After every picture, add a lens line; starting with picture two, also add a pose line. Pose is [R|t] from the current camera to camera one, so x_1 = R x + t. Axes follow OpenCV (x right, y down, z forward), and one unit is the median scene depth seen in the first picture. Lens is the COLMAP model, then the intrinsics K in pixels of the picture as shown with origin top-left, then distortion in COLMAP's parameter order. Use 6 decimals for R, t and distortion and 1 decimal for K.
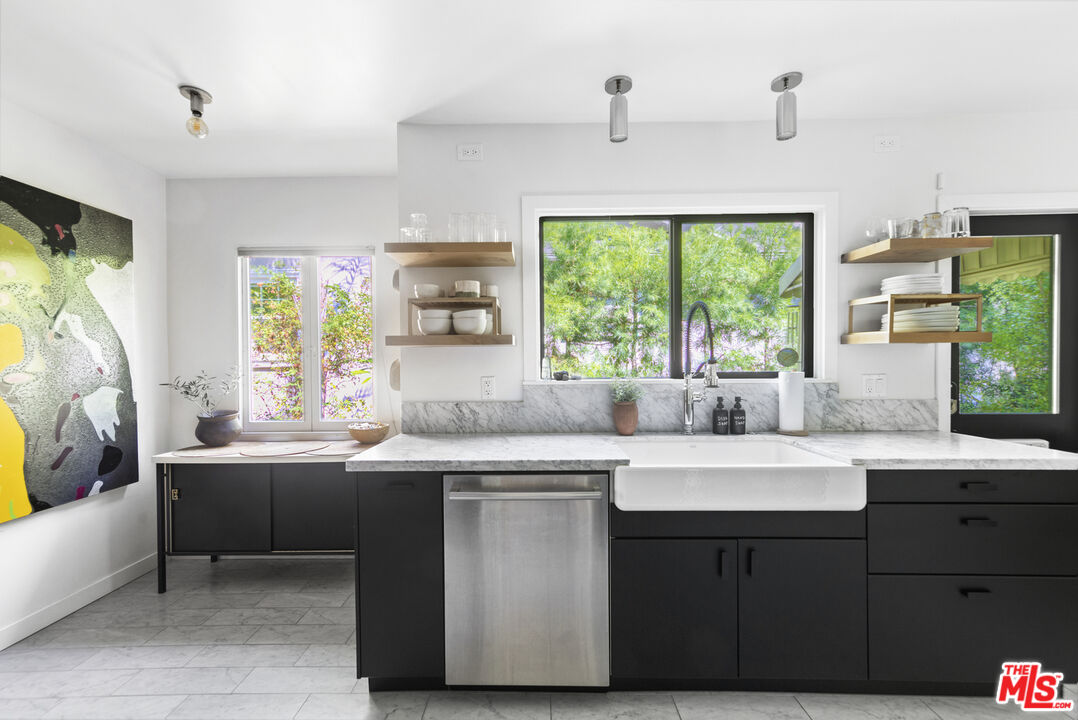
lens RADIAL K [[448.4, 0, 539.3], [0, 448.4, 366.5], [0, 0, 1]] dist [0.004042, 0.000180]
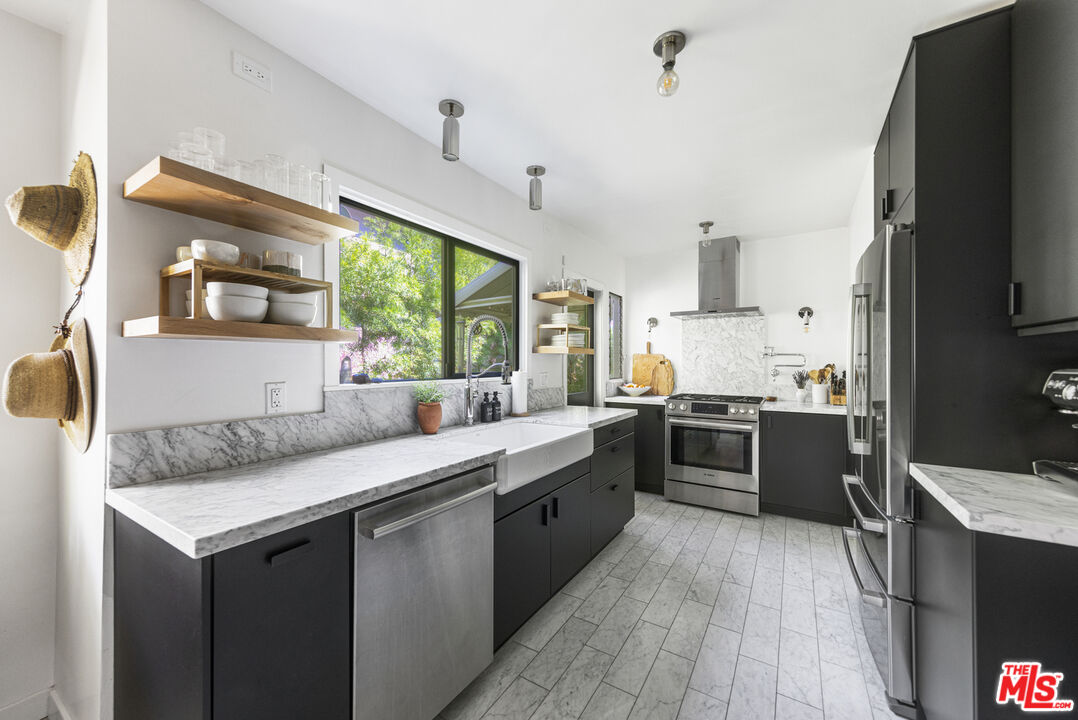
lens RADIAL K [[405.9, 0, 539.5], [0, 405.9, 359.3], [0, 0, 1]] dist [0.002933, 0.000105]
pose [[0.520737, 0.015925, 0.853569, -0.480491], [0.006817, 0.999717, -0.022811, 0.002153], [-0.853690, 0.017697, 0.520481, 0.282026]]
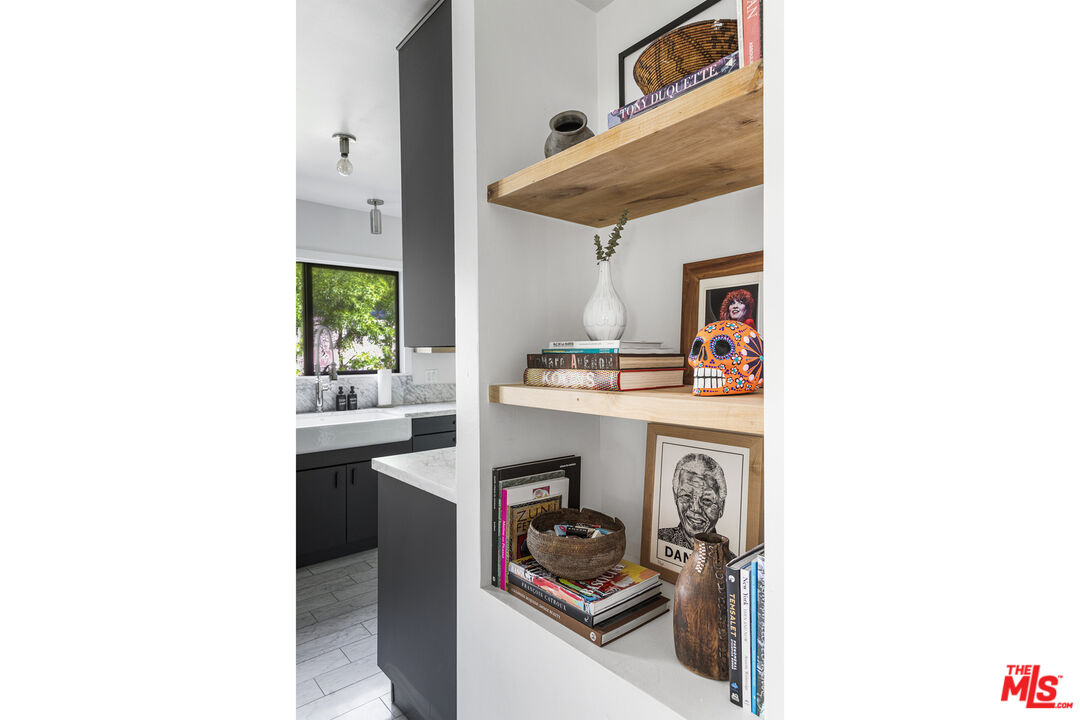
lens RADIAL K [[503.9, 0, 546.2], [0, 503.9, 360.5], [0, 0, 1]] dist [0.019332, -0.000627]
pose [[0.753736, -0.008082, 0.657127, -0.207328], [0.010816, 0.999941, -0.000107, -0.014972], [-0.657088, 0.007189, 0.753780, -0.778202]]
